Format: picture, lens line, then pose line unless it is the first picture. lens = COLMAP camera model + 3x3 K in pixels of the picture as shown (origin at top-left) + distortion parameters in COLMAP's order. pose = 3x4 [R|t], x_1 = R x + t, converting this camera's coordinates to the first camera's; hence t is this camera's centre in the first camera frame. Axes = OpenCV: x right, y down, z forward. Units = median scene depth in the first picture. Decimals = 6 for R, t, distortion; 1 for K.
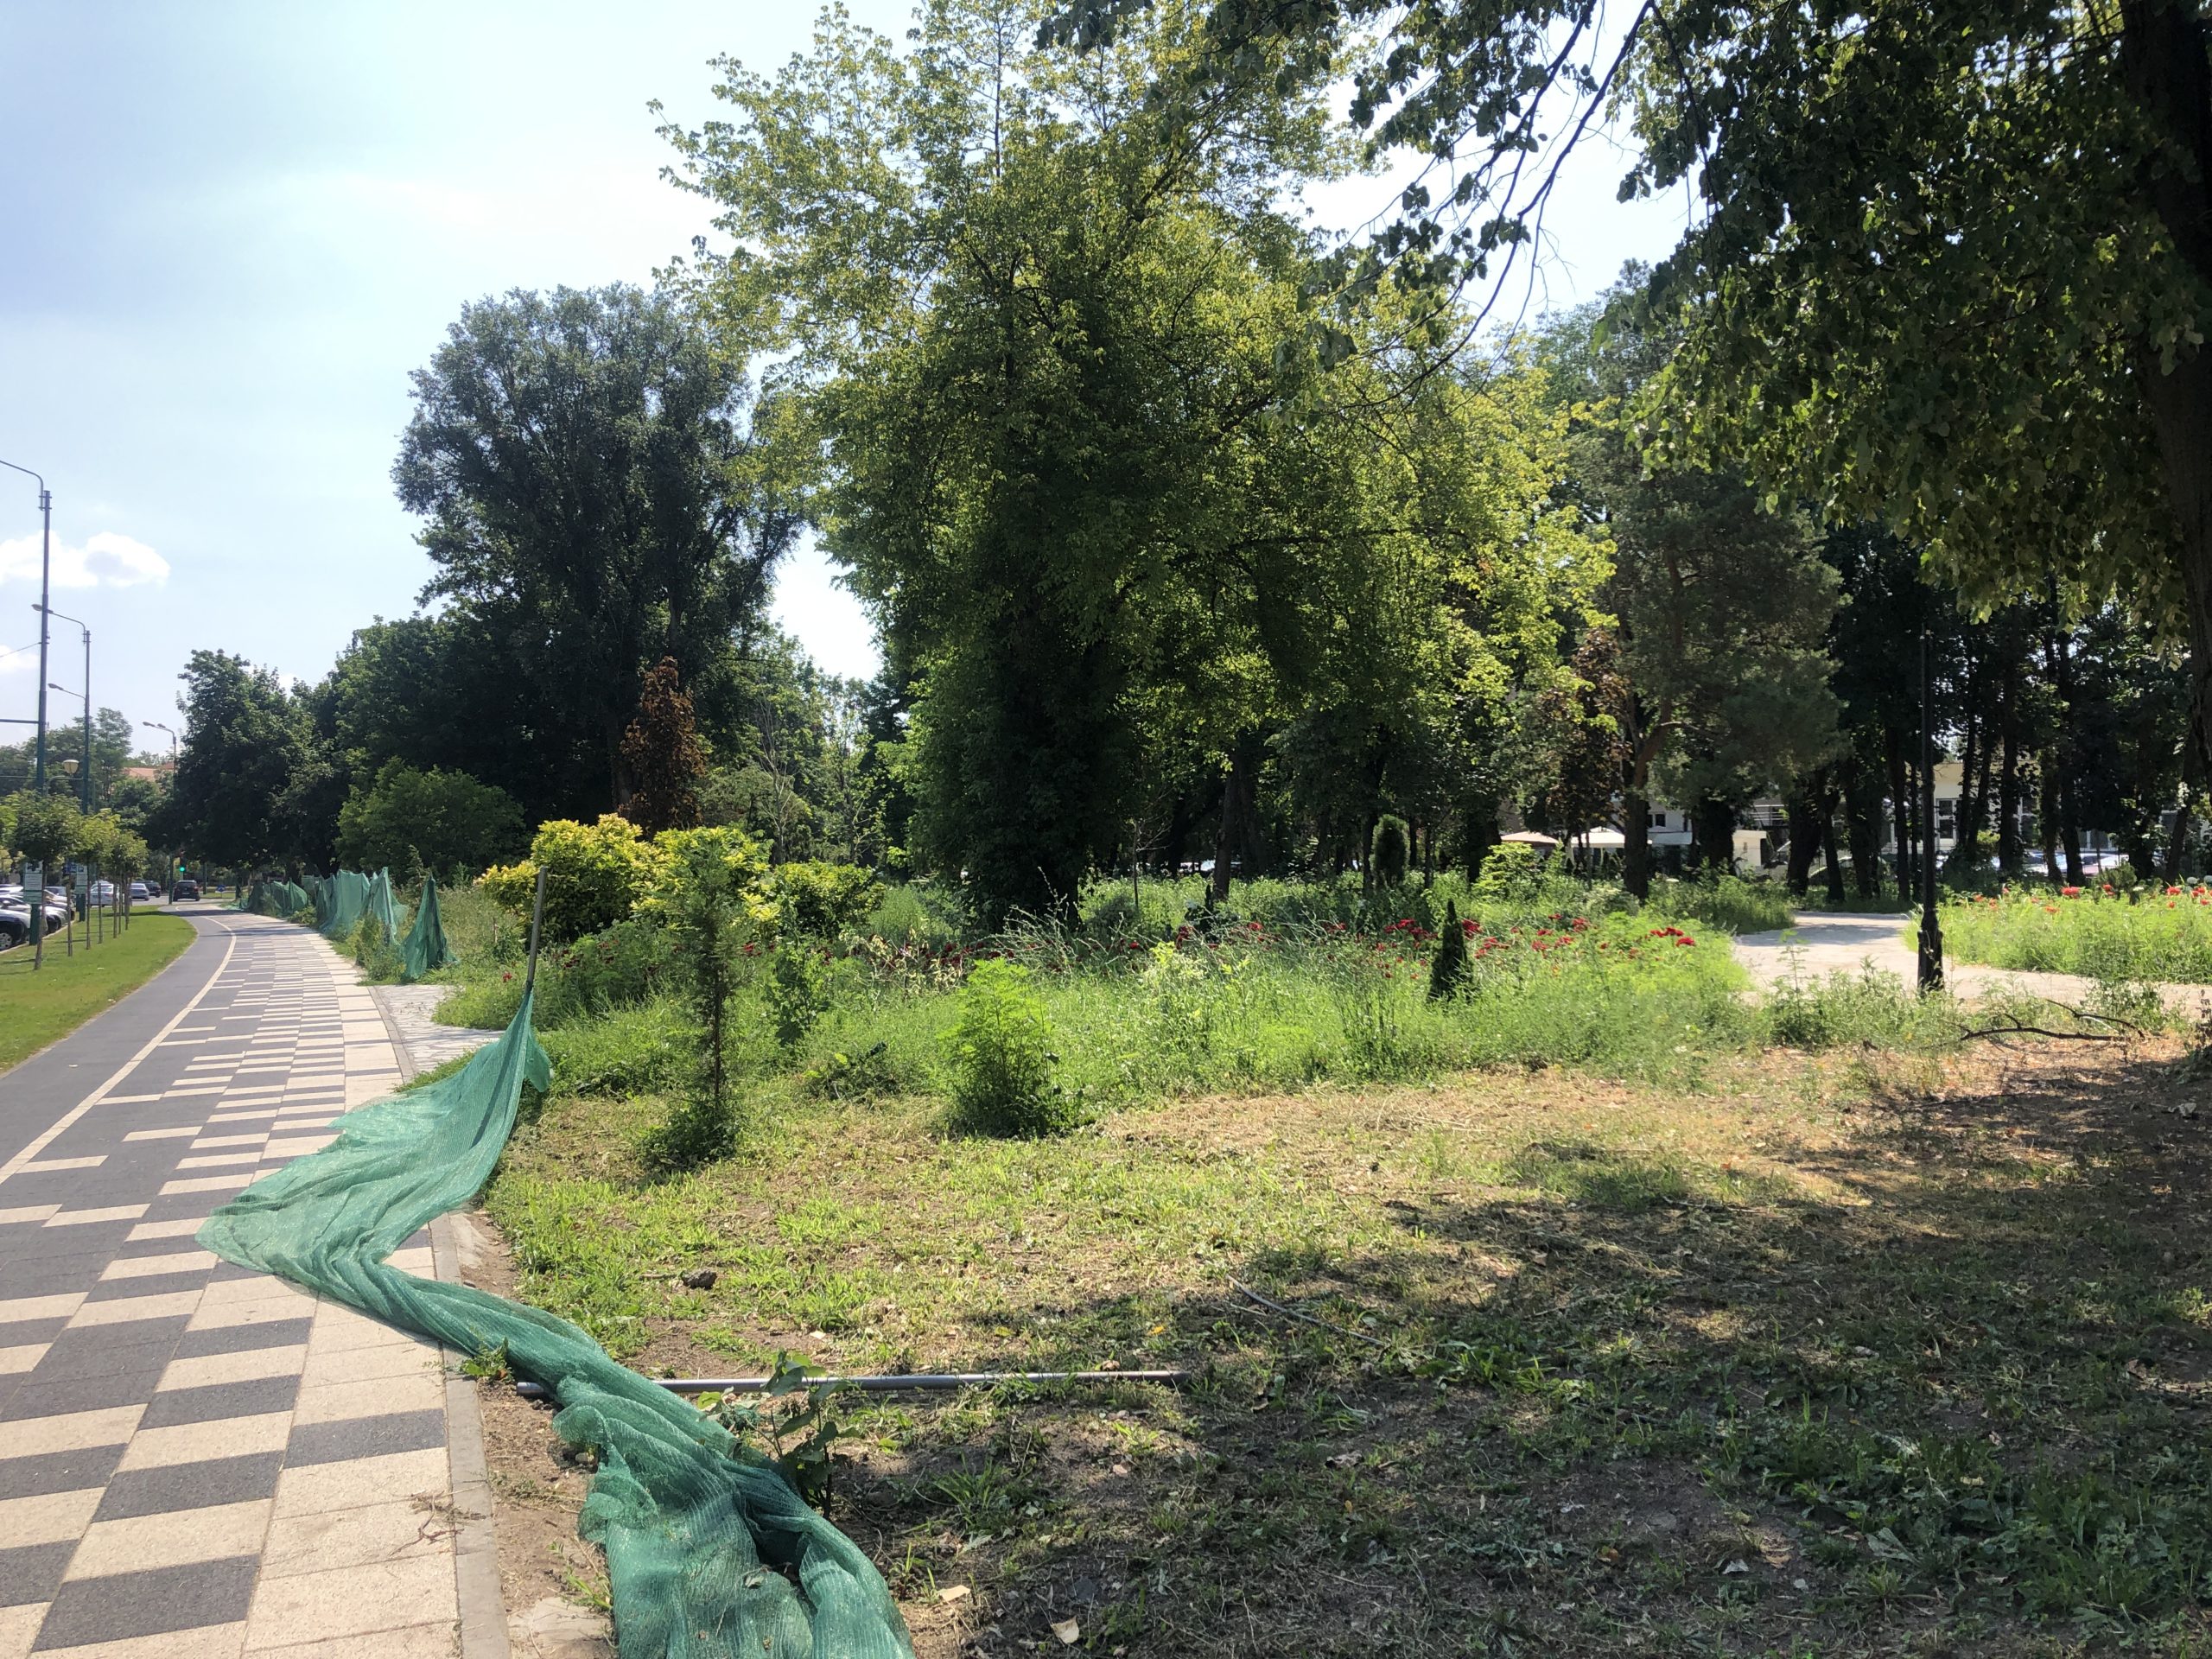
lens RADIAL K [[1958.1, 0, 1103.6], [0, 1958.1, 794.8], [0, 0, 1]] dist [0.060411, -0.063496]
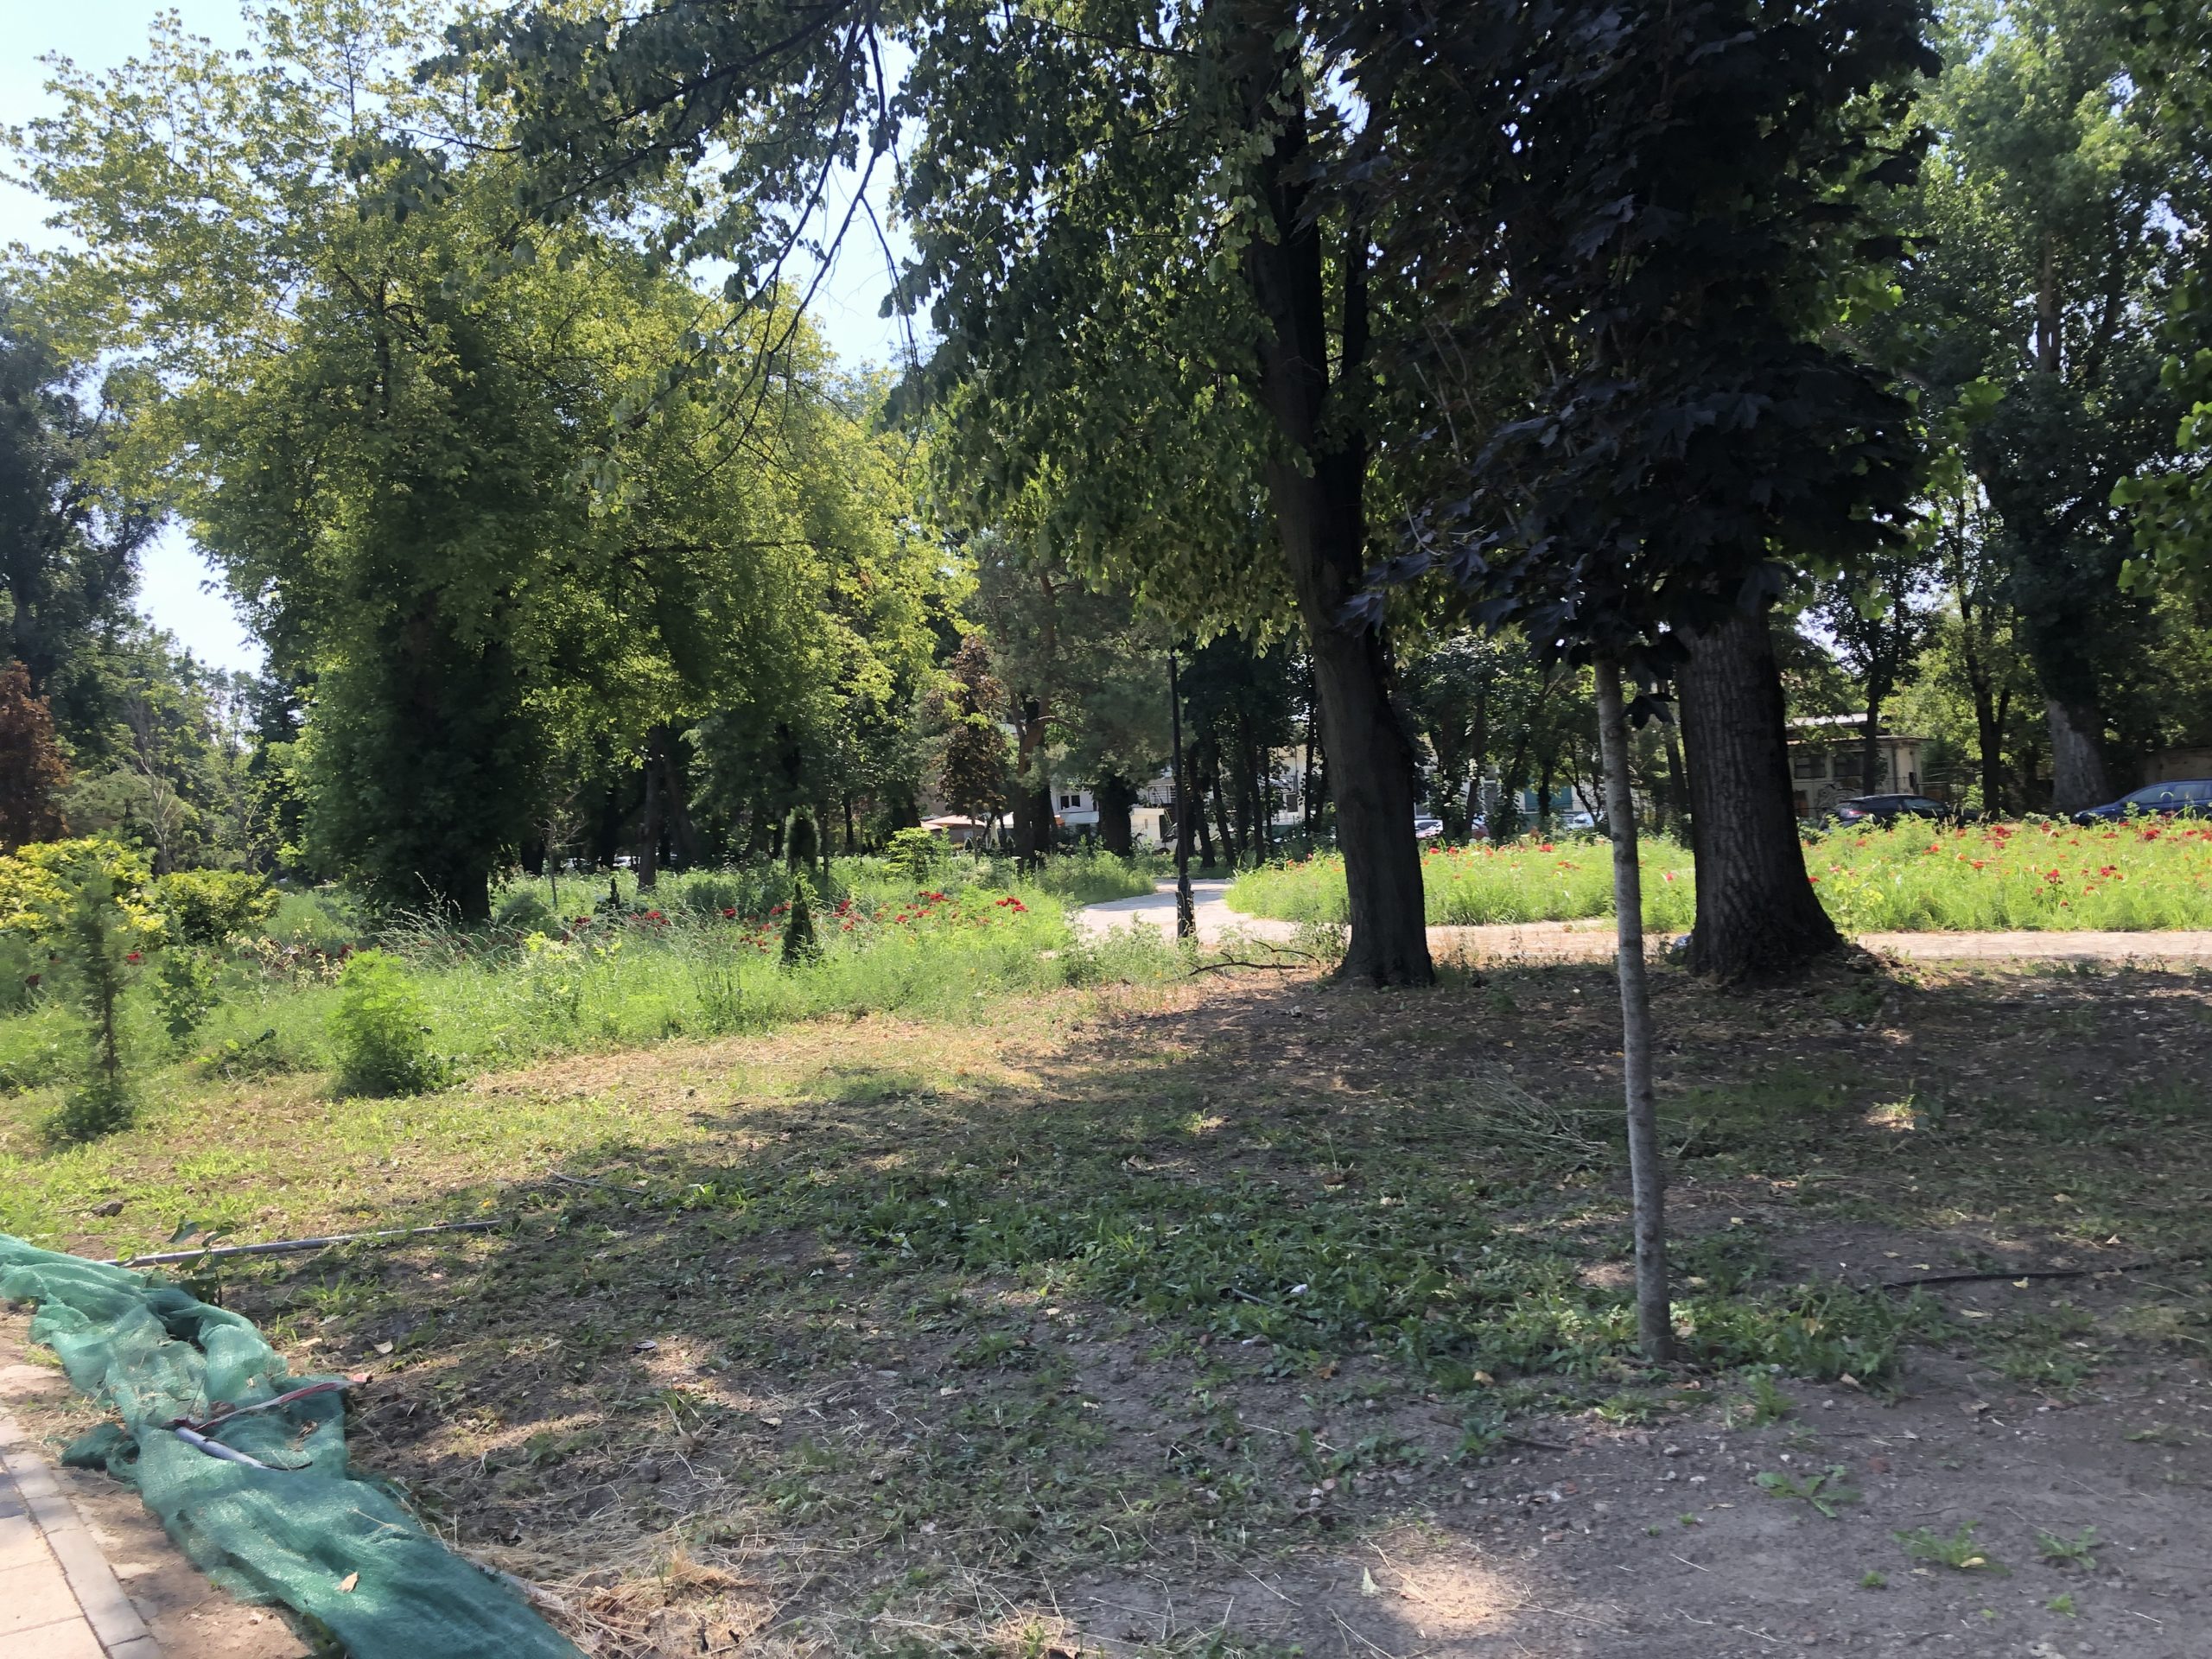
lens RADIAL K [[1928.9, 0, 1153.1], [0, 1928.9, 897.2], [0, 0, 1]] dist [0.029449, 0.007731]
pose [[0.952654, -0.042351, 0.301094, 0.019100], [0.024170, 0.997666, 0.063856, -0.004764], [-0.303095, -0.053555, 0.951454, -0.110792]]
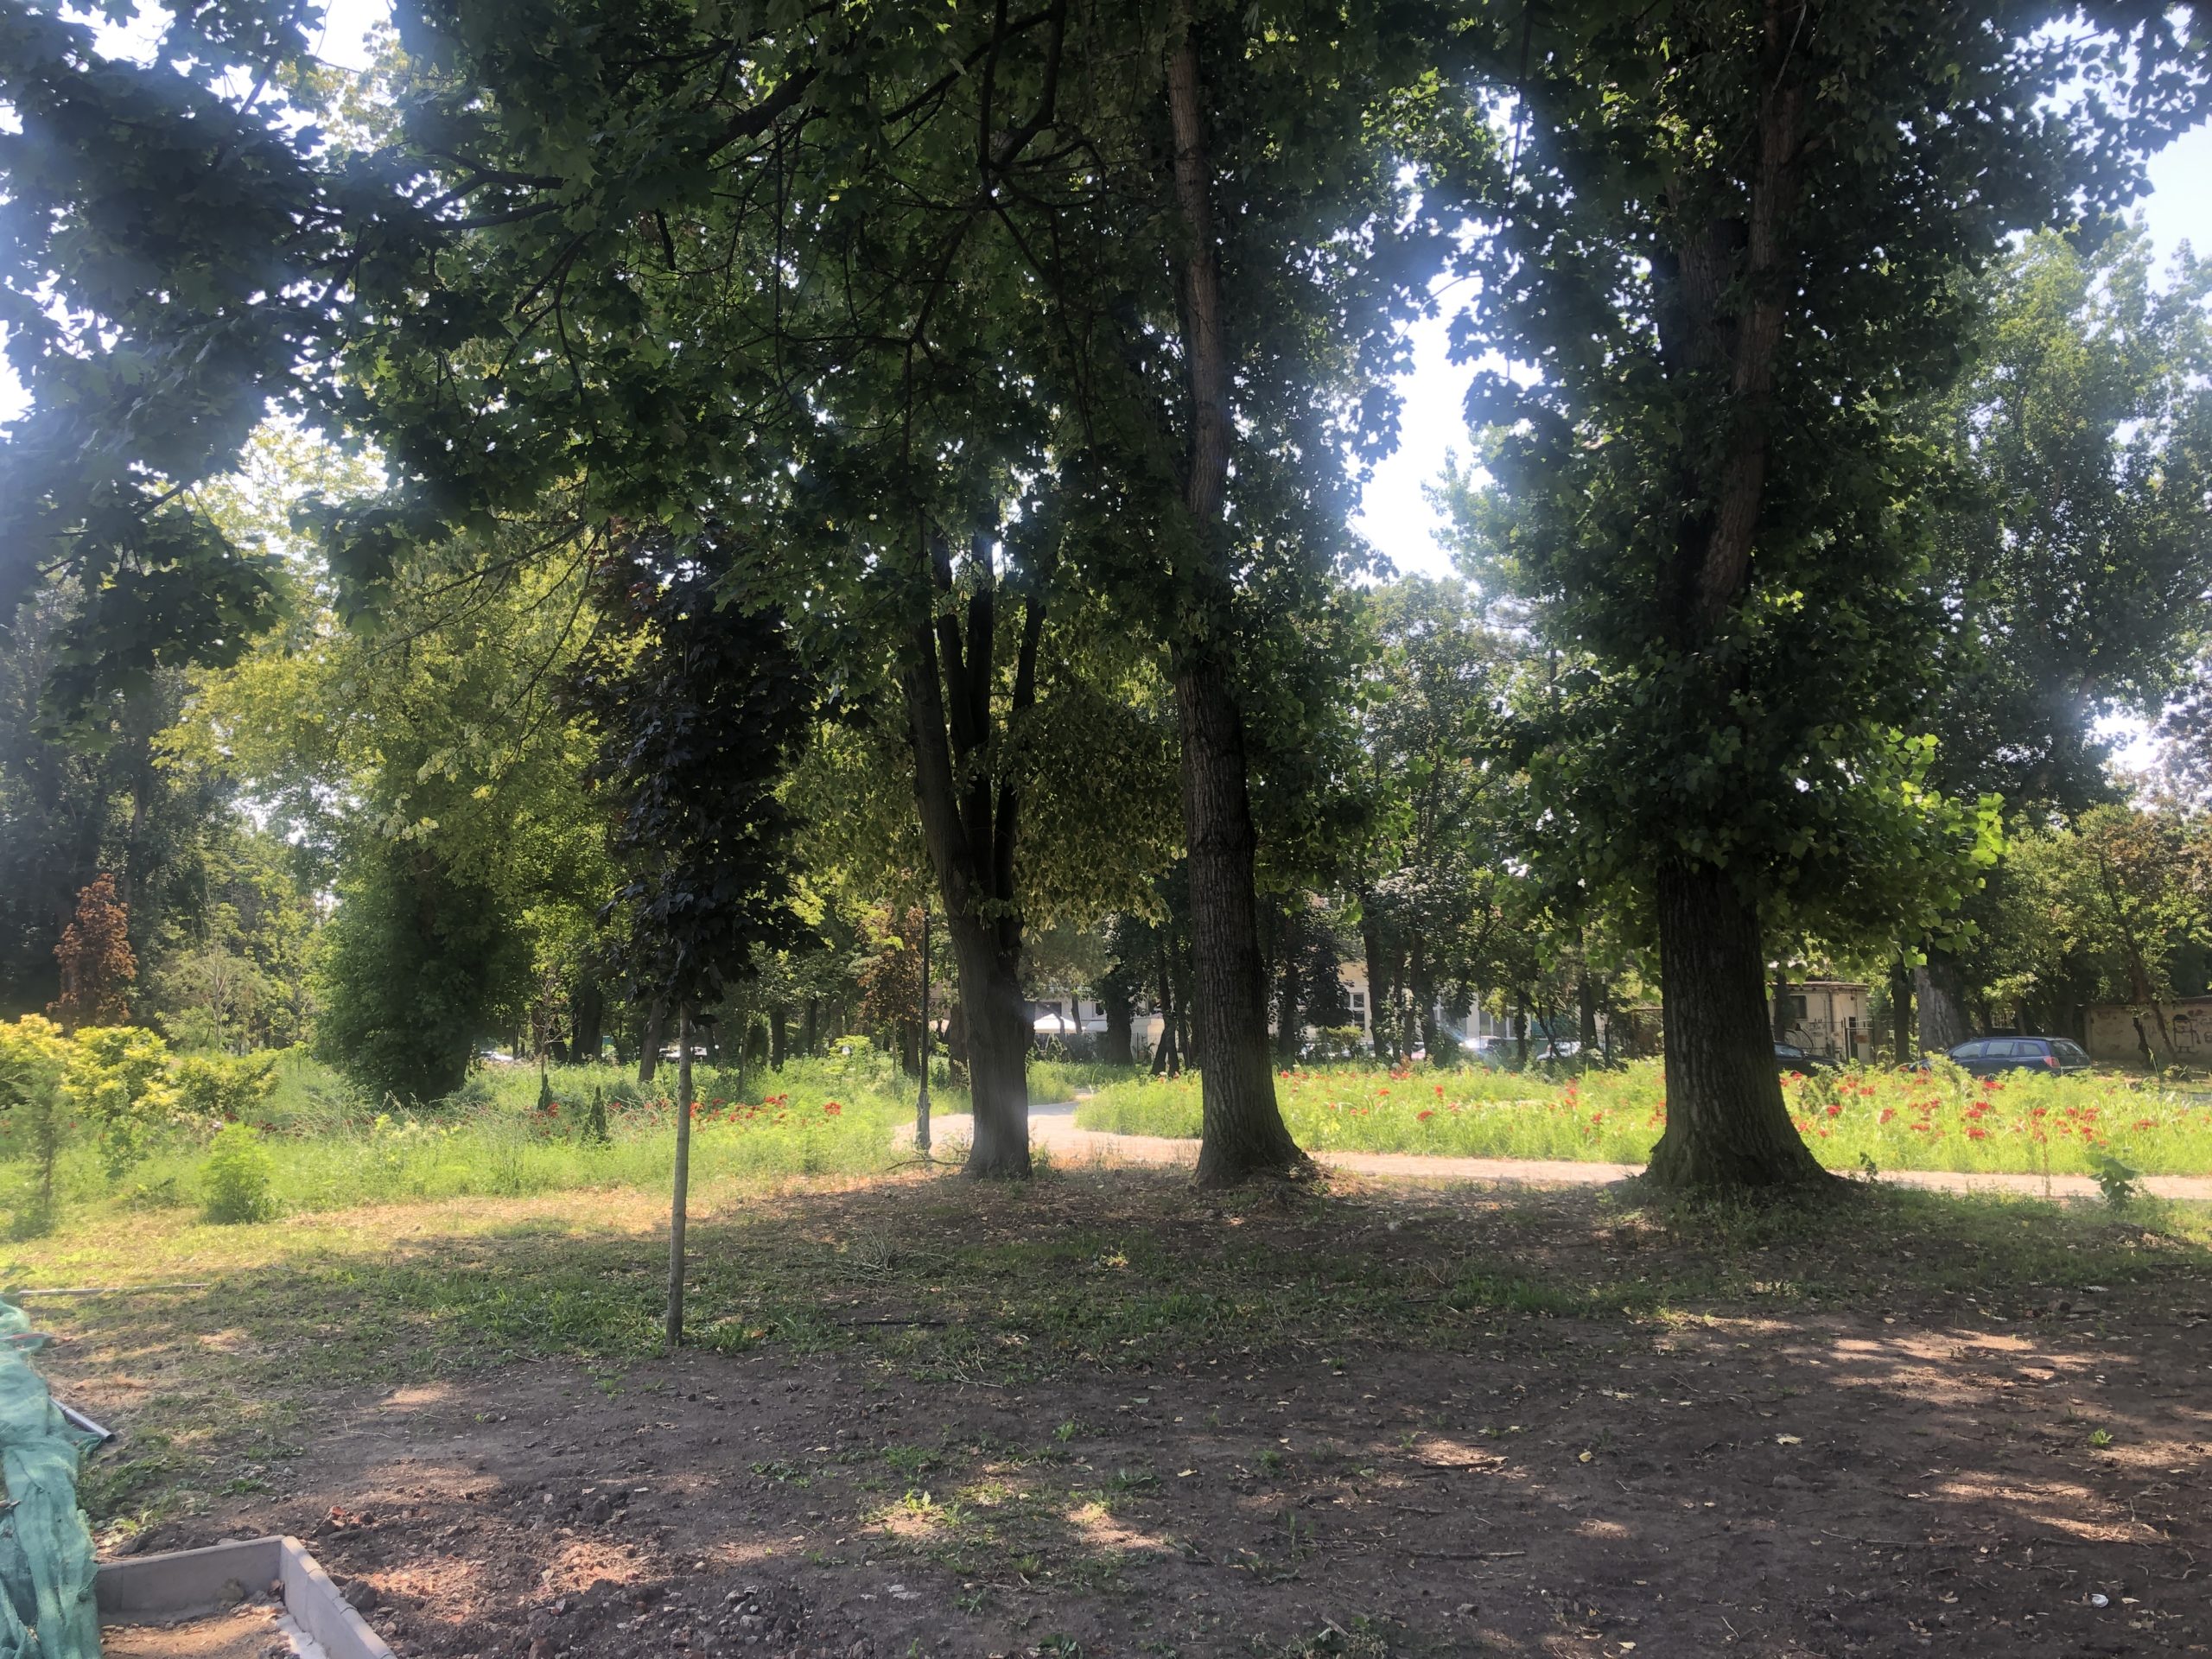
lens RADIAL K [[1958.1, 0, 1103.6], [0, 1958.1, 794.8], [0, 0, 1]] dist [0.060411, -0.063496]
pose [[0.973694, 0.031897, 0.225618, 0.125061], [-0.010863, 0.995526, -0.093861, -0.020283], [-0.227602, 0.088941, 0.969684, -0.380887]]
